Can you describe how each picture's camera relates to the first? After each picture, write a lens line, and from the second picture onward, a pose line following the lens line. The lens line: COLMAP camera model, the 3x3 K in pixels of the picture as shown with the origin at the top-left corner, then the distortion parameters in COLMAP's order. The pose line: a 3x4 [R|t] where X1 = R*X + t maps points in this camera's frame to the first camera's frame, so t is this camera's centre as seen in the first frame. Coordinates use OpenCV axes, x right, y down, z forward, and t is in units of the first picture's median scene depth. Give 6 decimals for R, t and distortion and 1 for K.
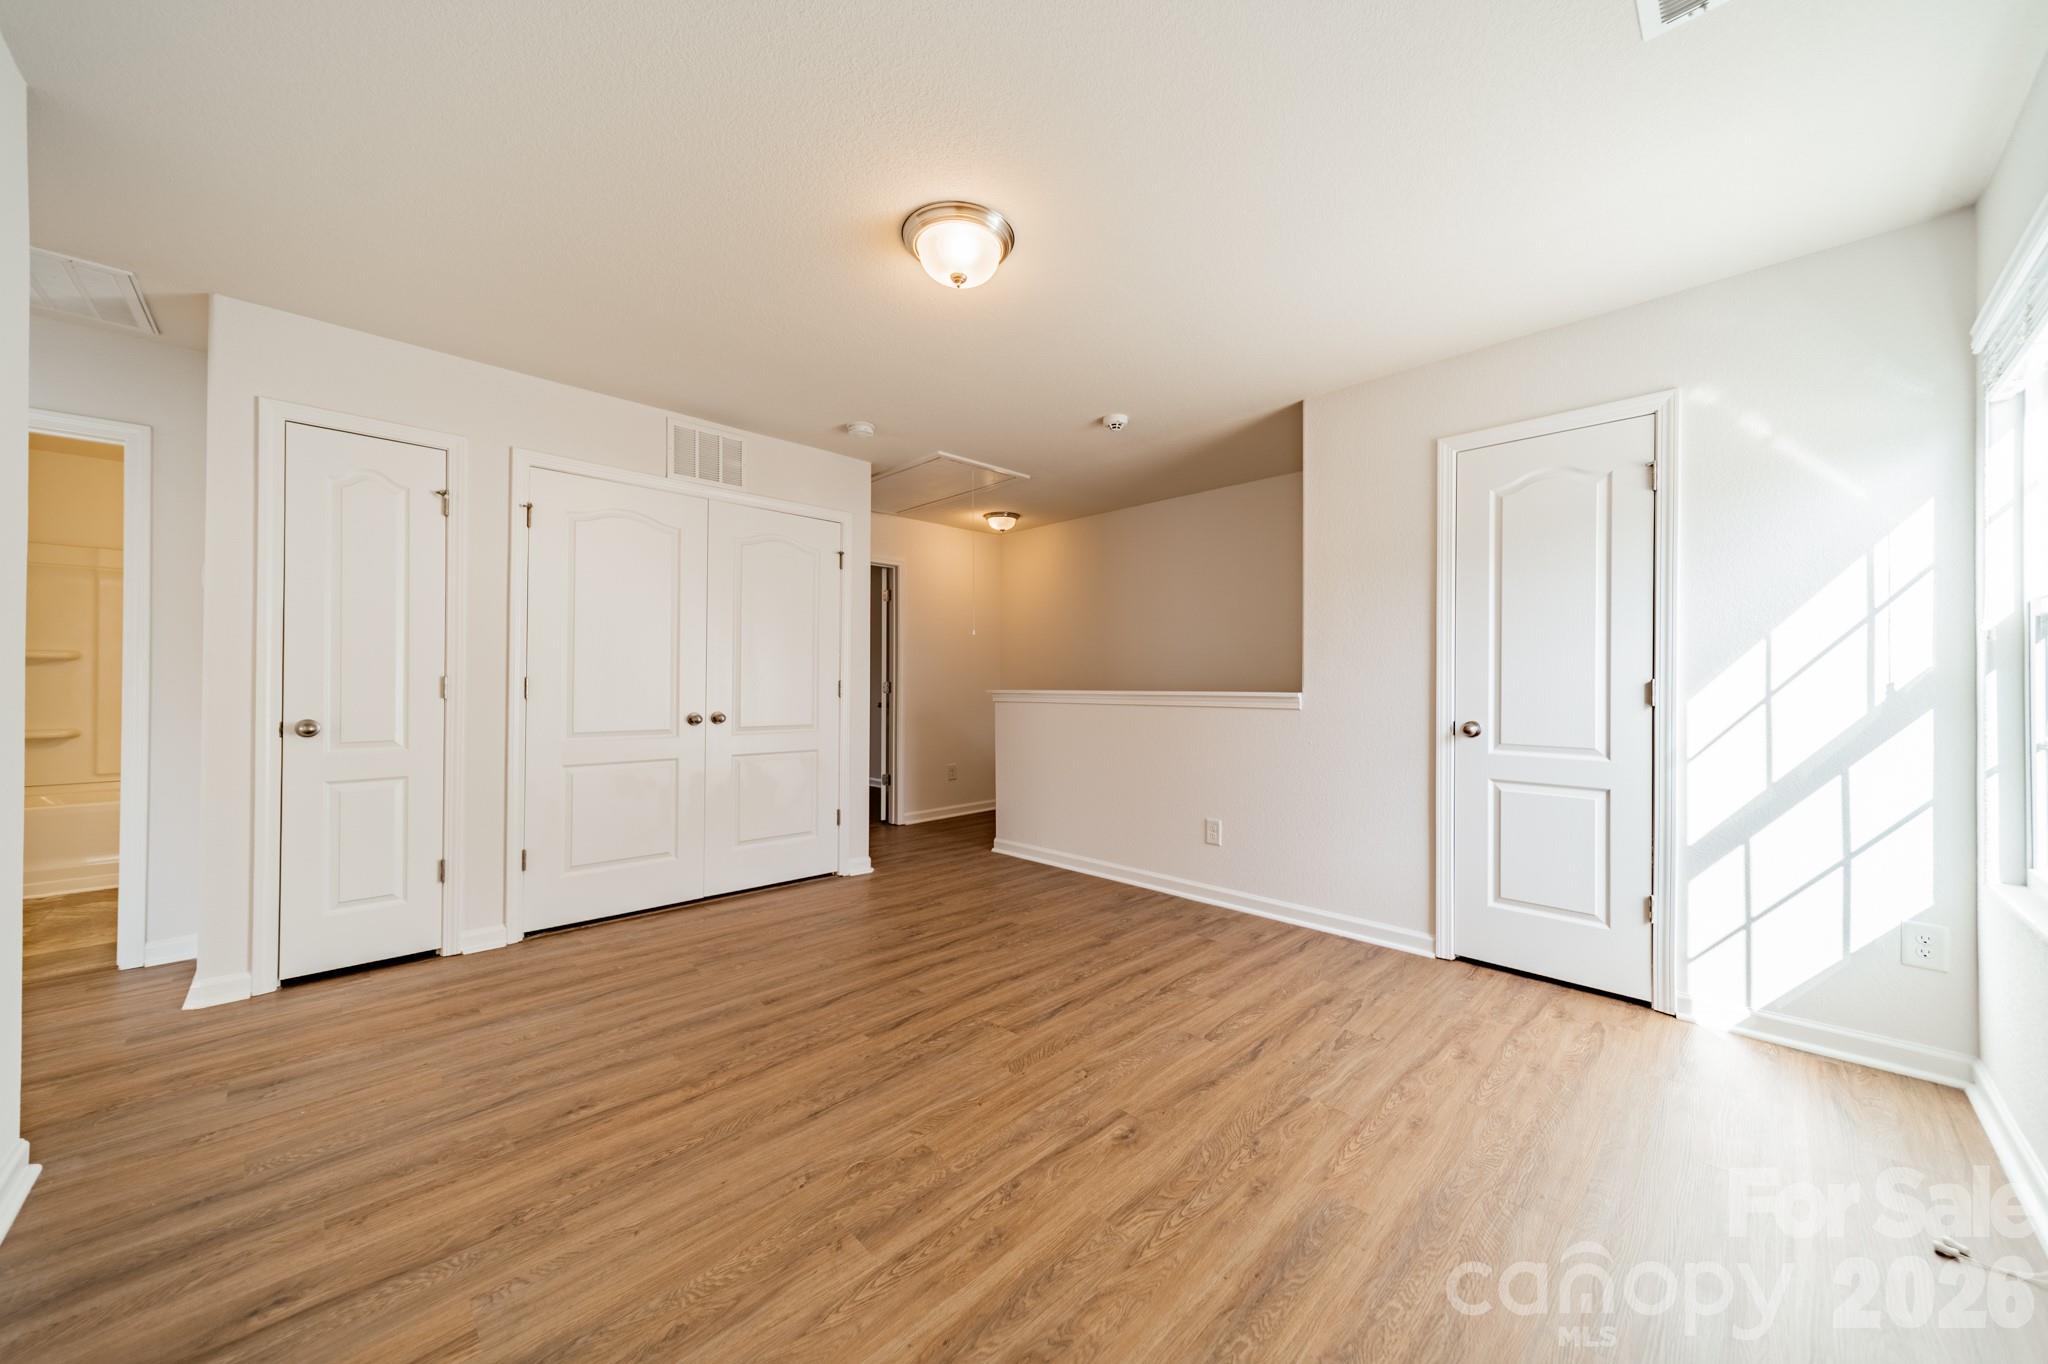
lens RADIAL K [[731.4, 0, 1027.4], [0, 731.4, 682.4], [0, 0, 1]] dist [0.008417, 0.000029]
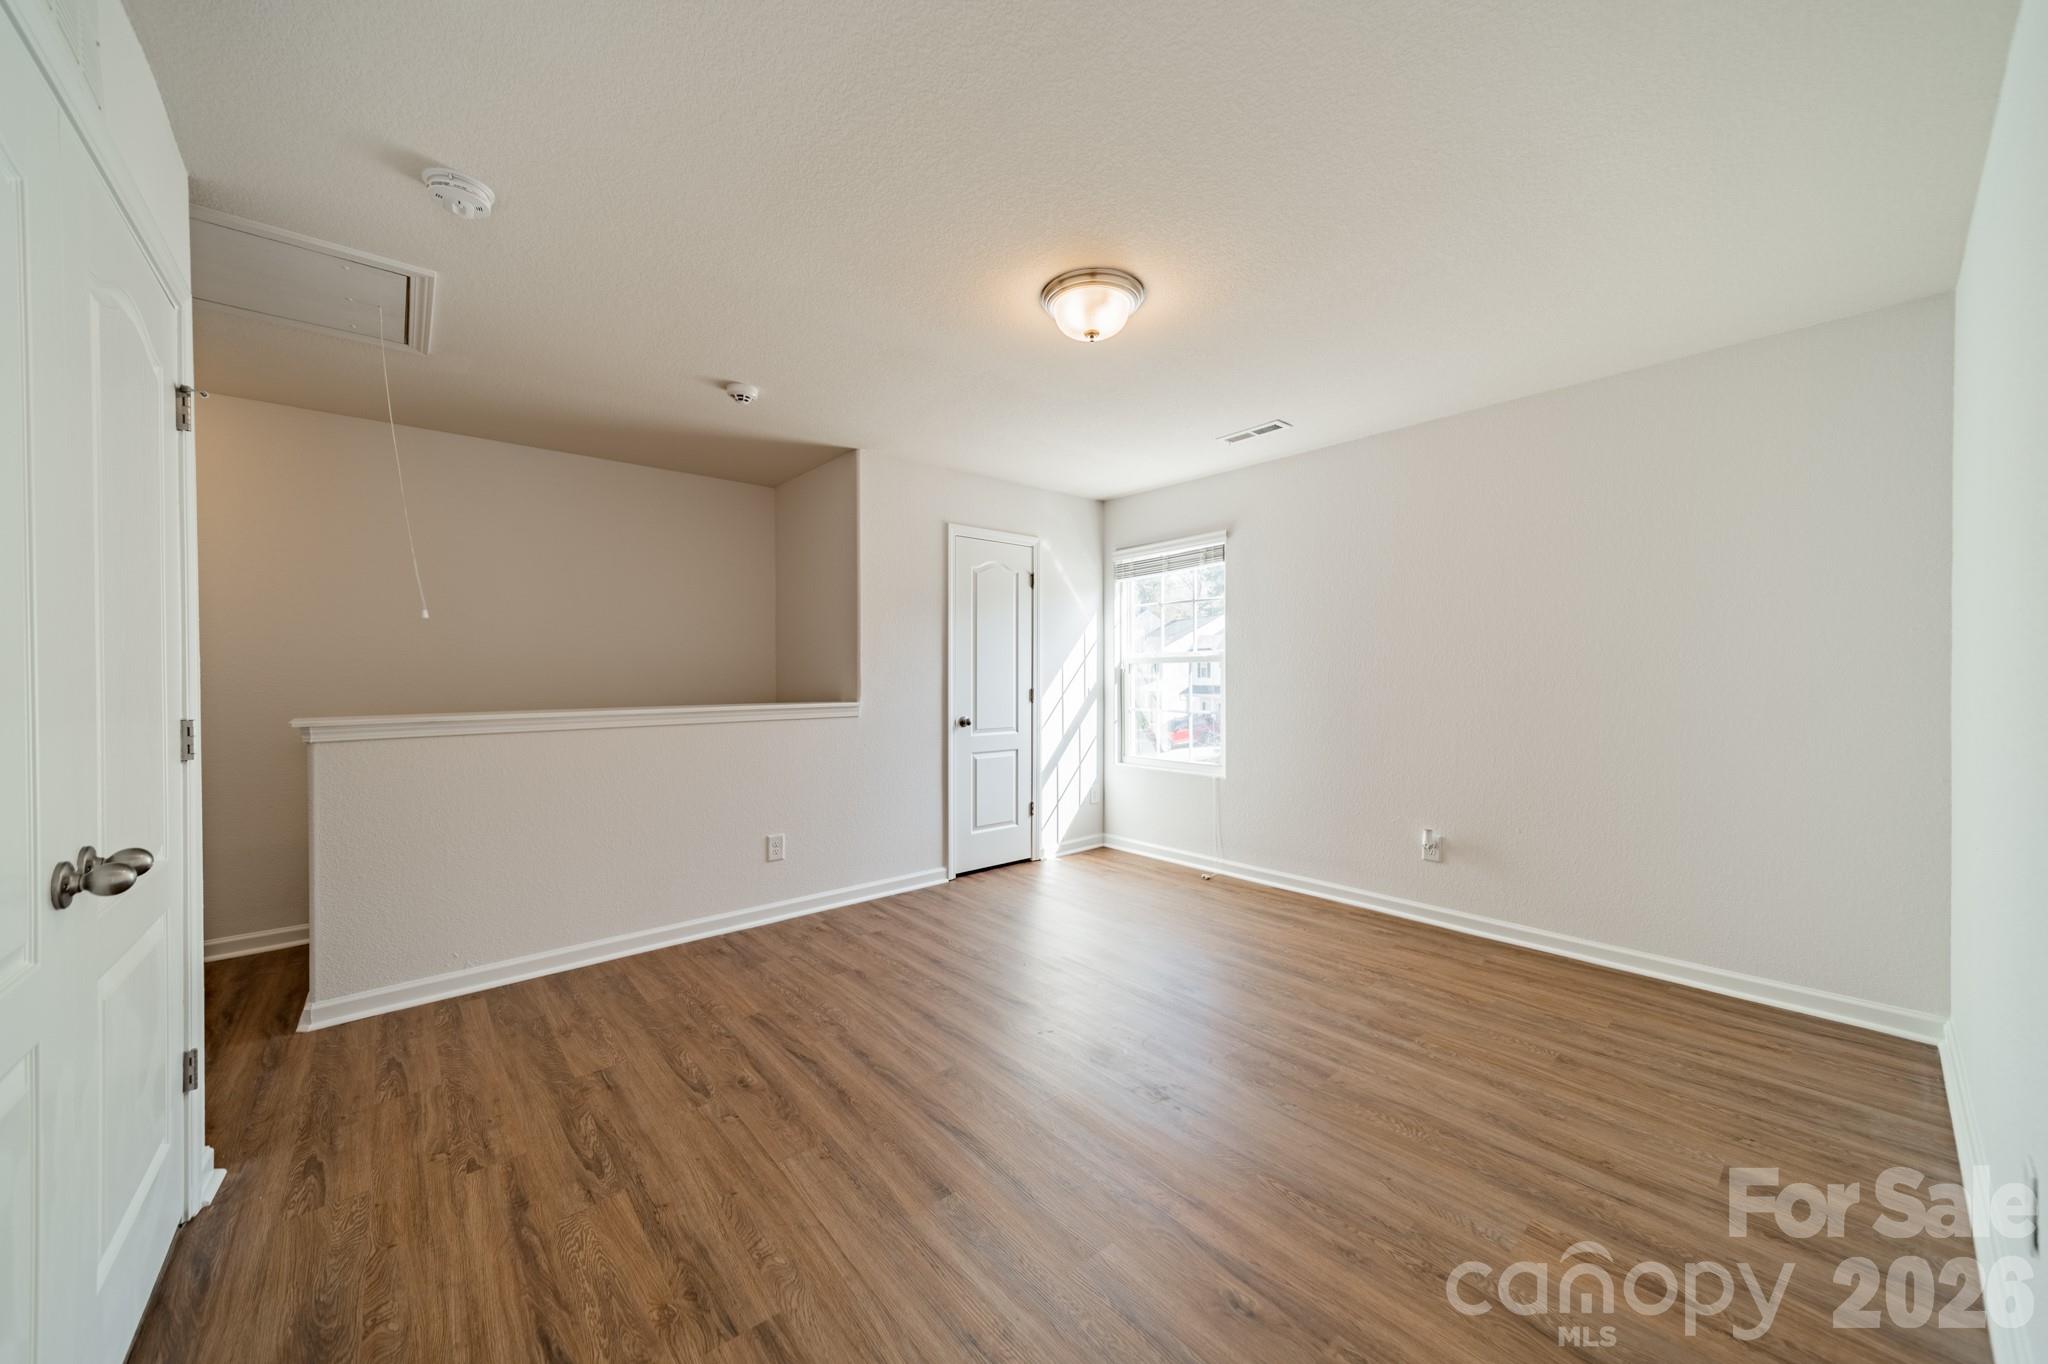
lens RADIAL K [[731.4, 0, 1027.4], [0, 731.4, 682.4], [0, 0, 1]] dist [0.008417, 0.000029]
pose [[0.067708, -0.014791, 0.997596, -1.023431], [0.000879, 0.999891, 0.014766, -0.044843], [-0.997705, -0.000123, 0.067713, 0.879922]]
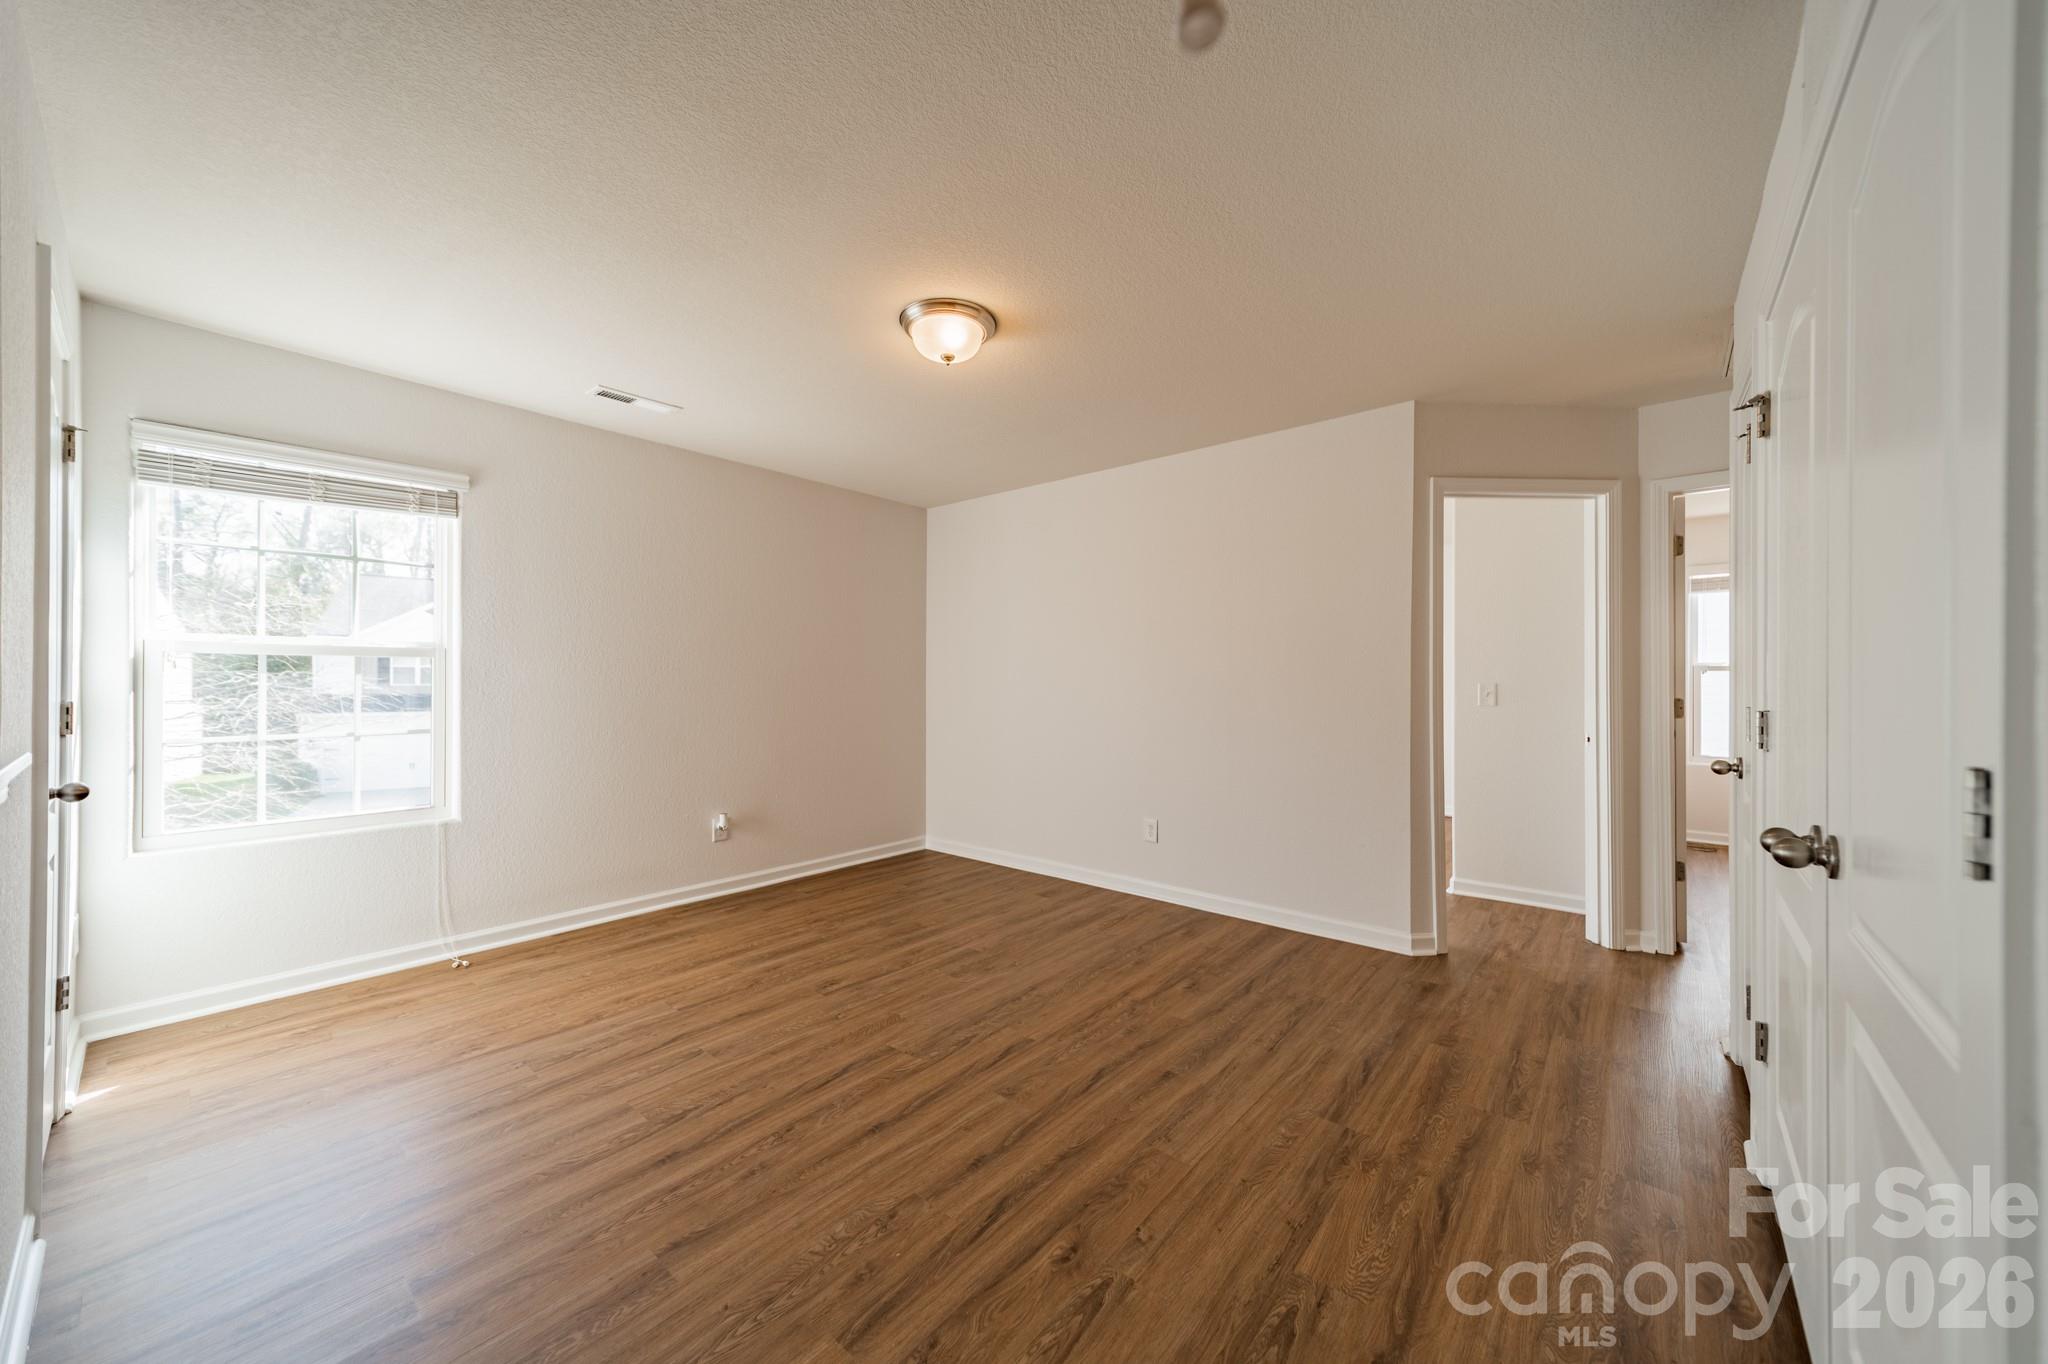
lens RADIAL K [[731.4, 0, 1027.4], [0, 731.4, 682.4], [0, 0, 1]] dist [0.008417, 0.000029]
pose [[-0.995936, -0.006438, -0.089830, -0.103170], [-0.006078, 0.999972, -0.004284, -0.027371], [0.089855, -0.003720, -0.995948, 1.868125]]
